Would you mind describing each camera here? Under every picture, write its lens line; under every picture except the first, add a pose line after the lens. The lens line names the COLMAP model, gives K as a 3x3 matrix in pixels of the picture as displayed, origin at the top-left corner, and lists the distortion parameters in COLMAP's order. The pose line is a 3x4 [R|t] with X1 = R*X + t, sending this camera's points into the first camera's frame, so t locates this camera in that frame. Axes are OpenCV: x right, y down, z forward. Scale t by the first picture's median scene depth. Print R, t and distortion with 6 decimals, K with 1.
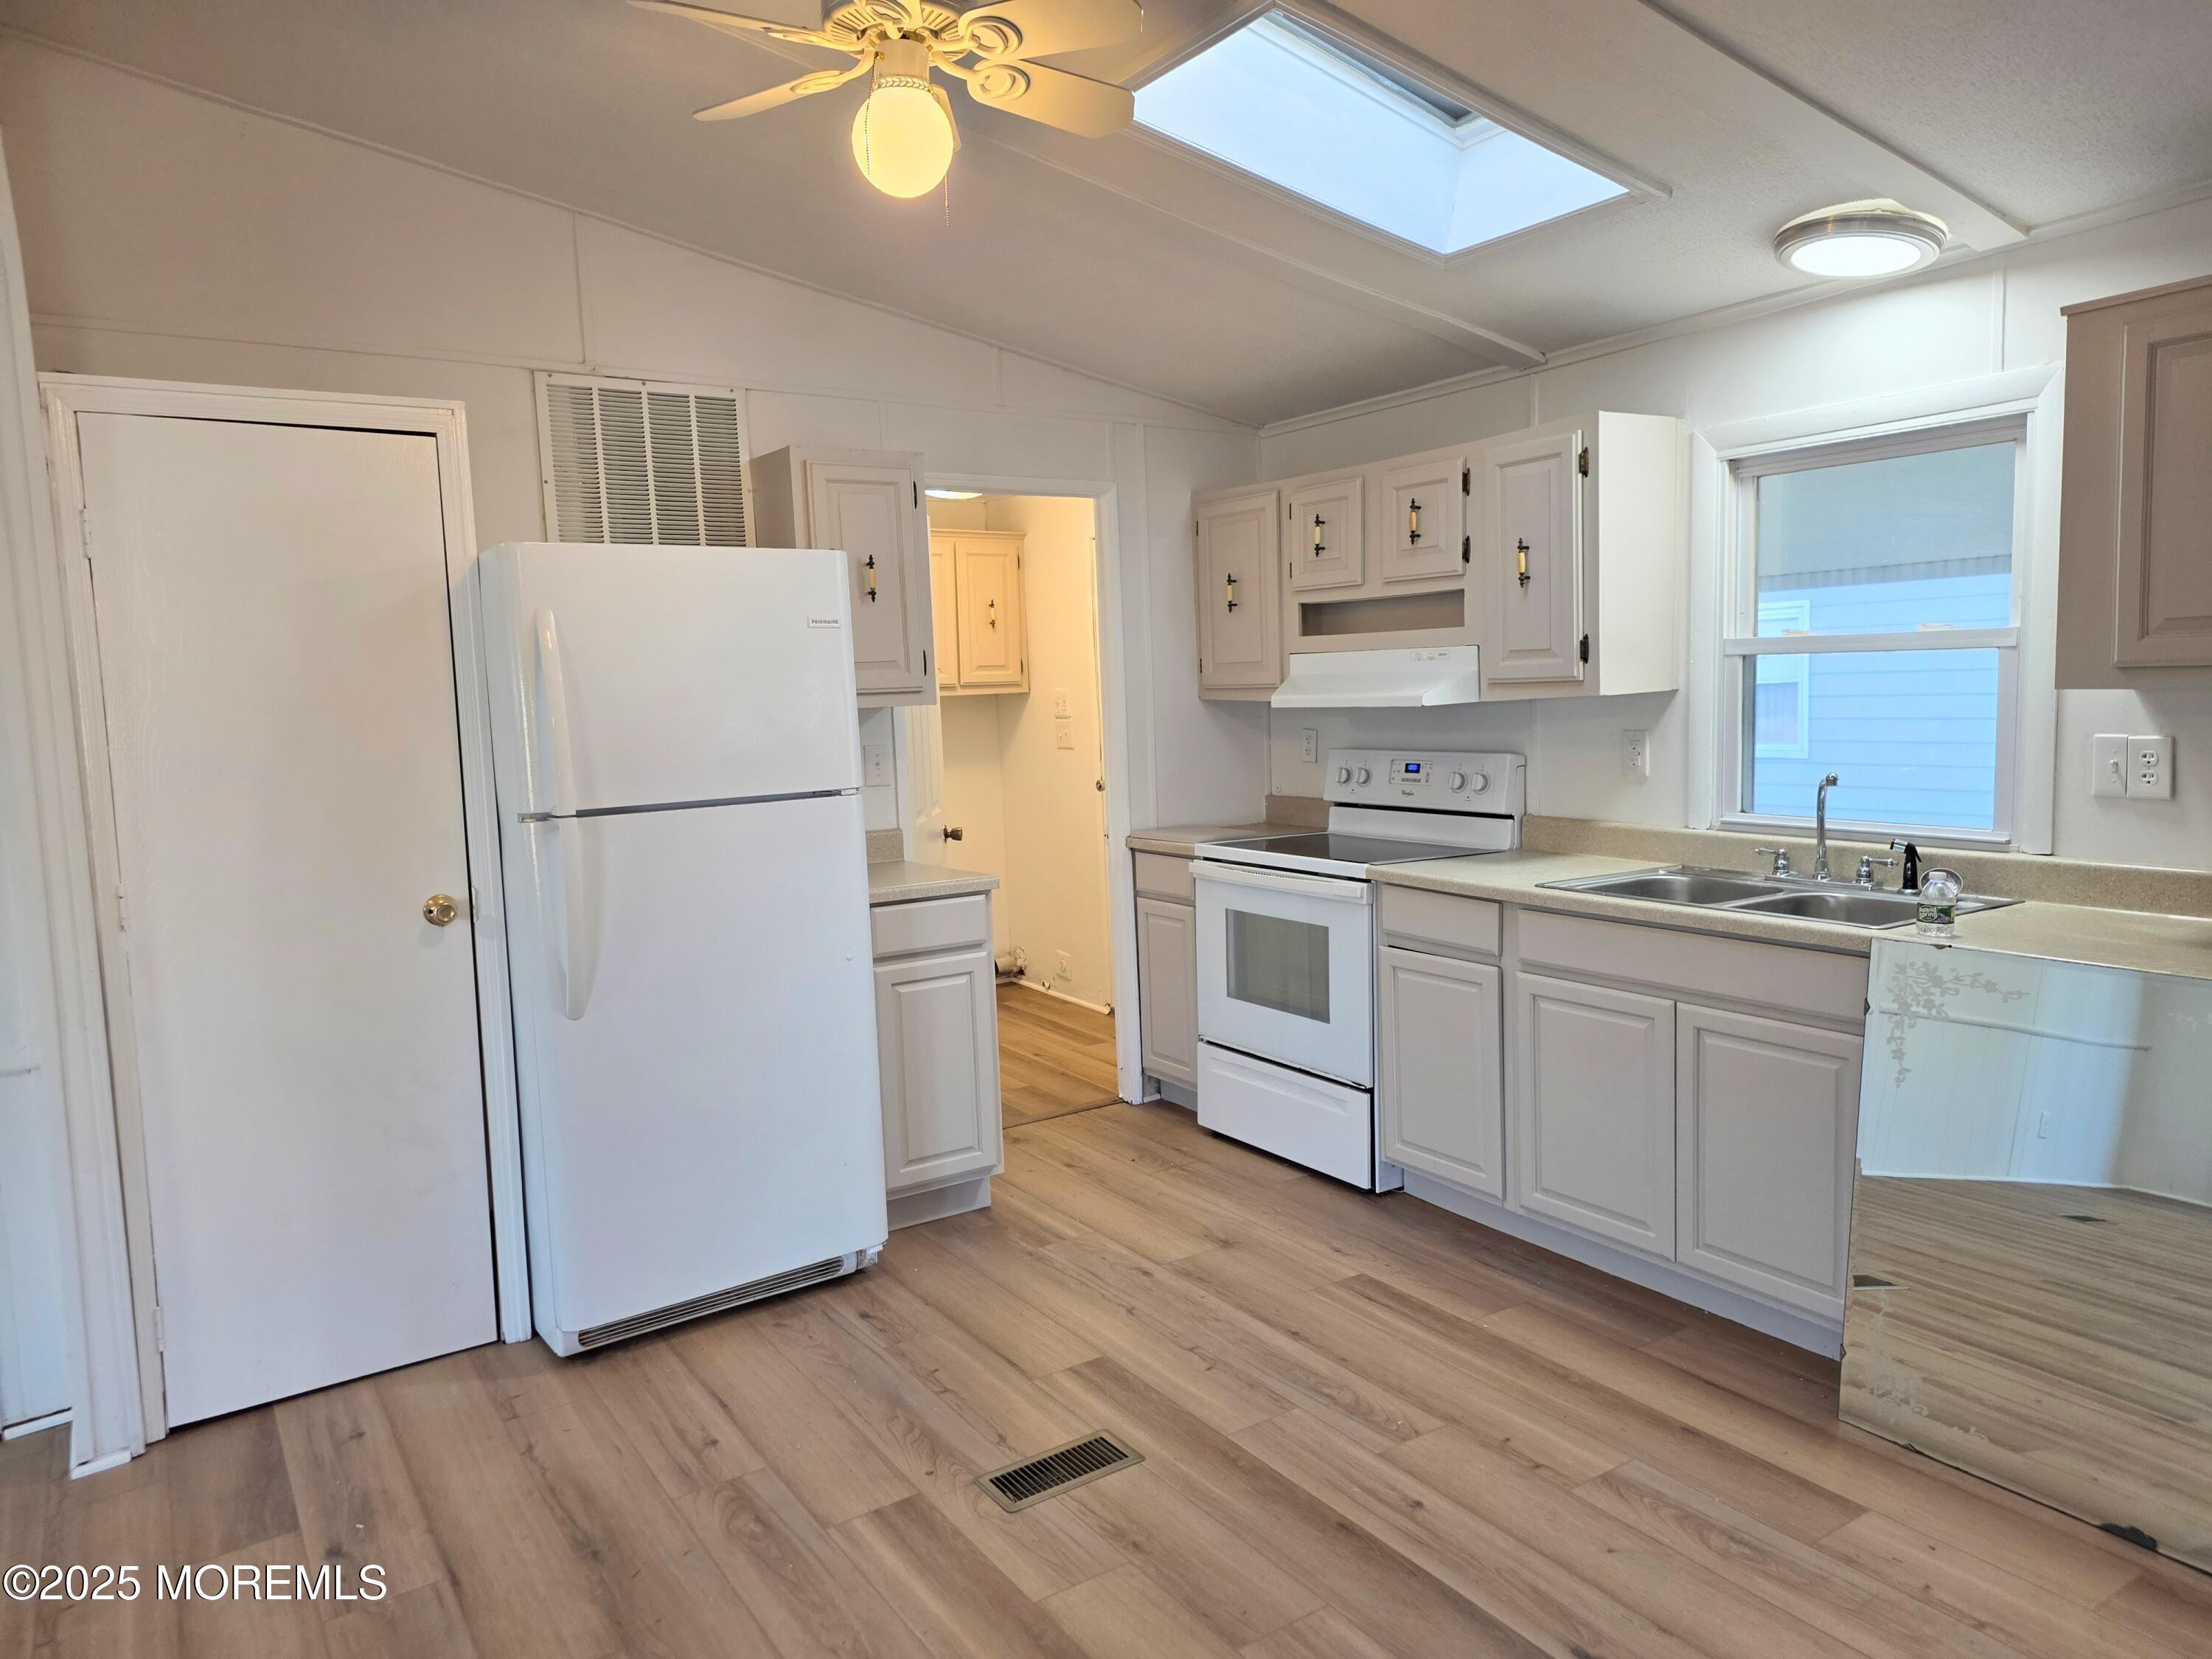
lens RADIAL K [[1464.2, 0, 1089.3], [0, 1464.2, 833.6], [0, 0, 1]] dist [0.116723, -0.165161]
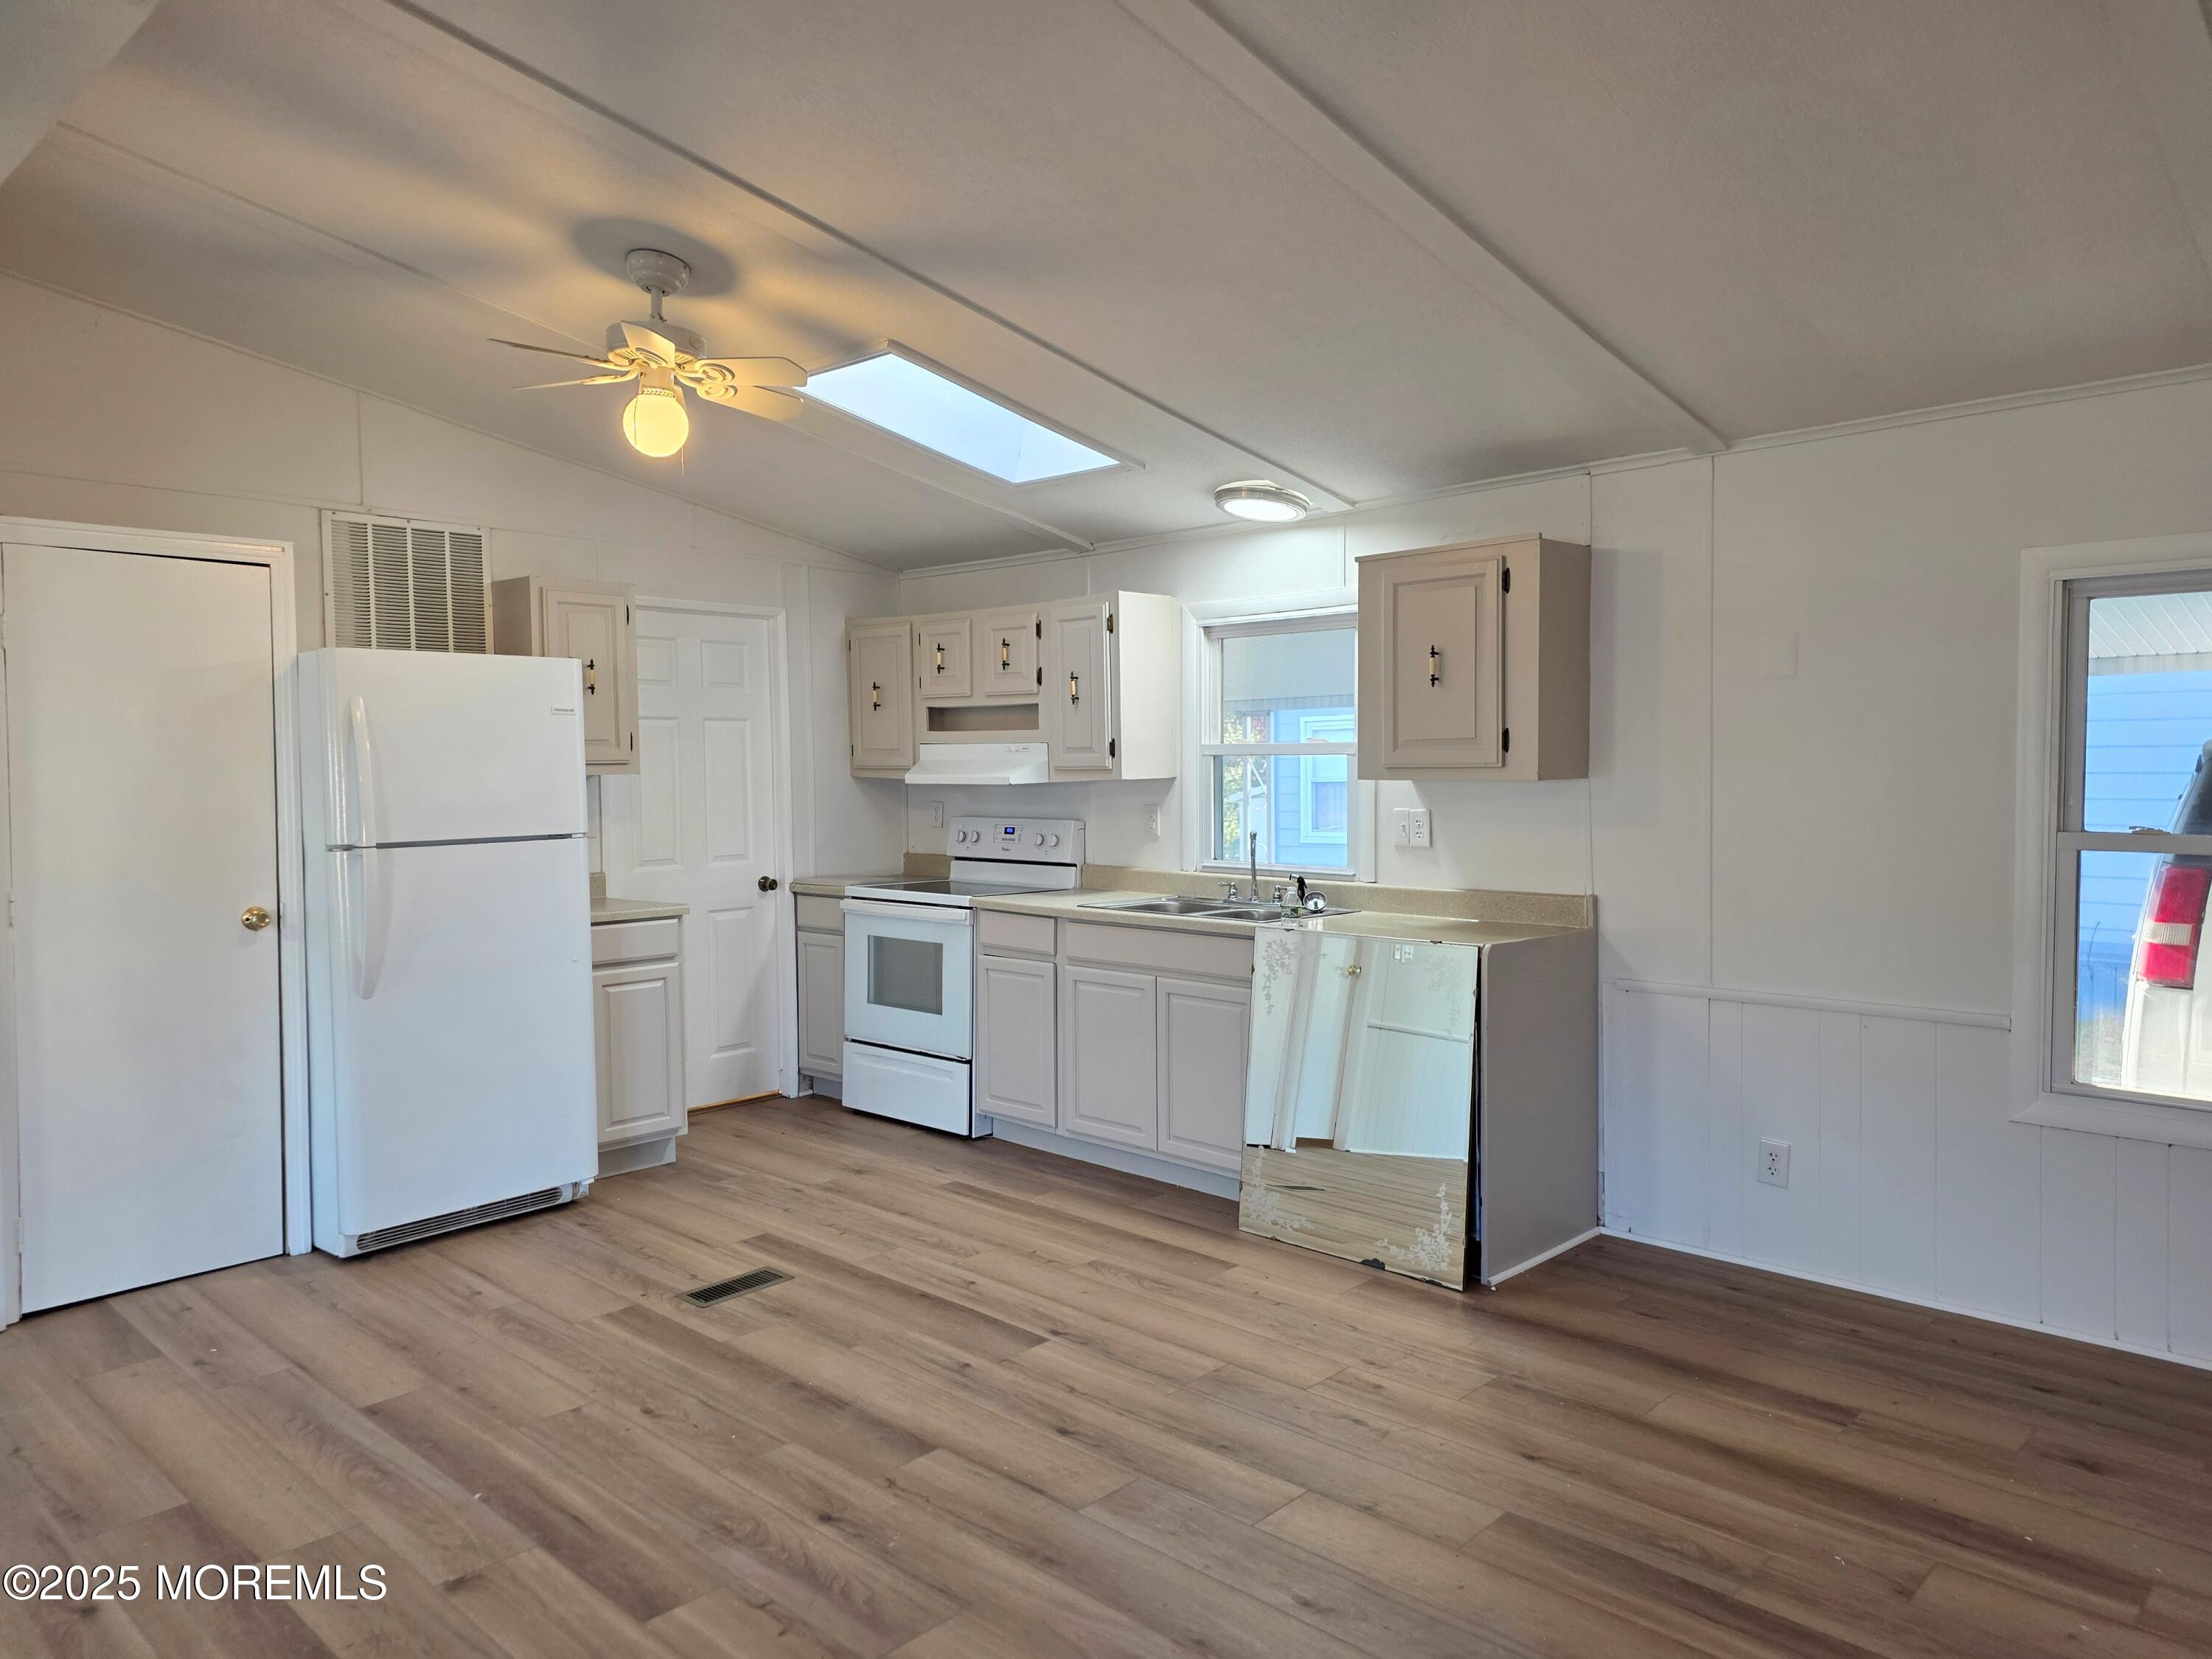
lens RADIAL K [[1492.0, 0, 1104.4], [0, 1492.0, 805.1], [0, 0, 1]] dist [0.173775, -0.249576]
pose [[0.972594, 0.019062, 0.231726, -0.016989], [-0.000709, 0.996872, -0.079027, 0.048863], [-0.232507, 0.076697, 0.969566, -0.426774]]
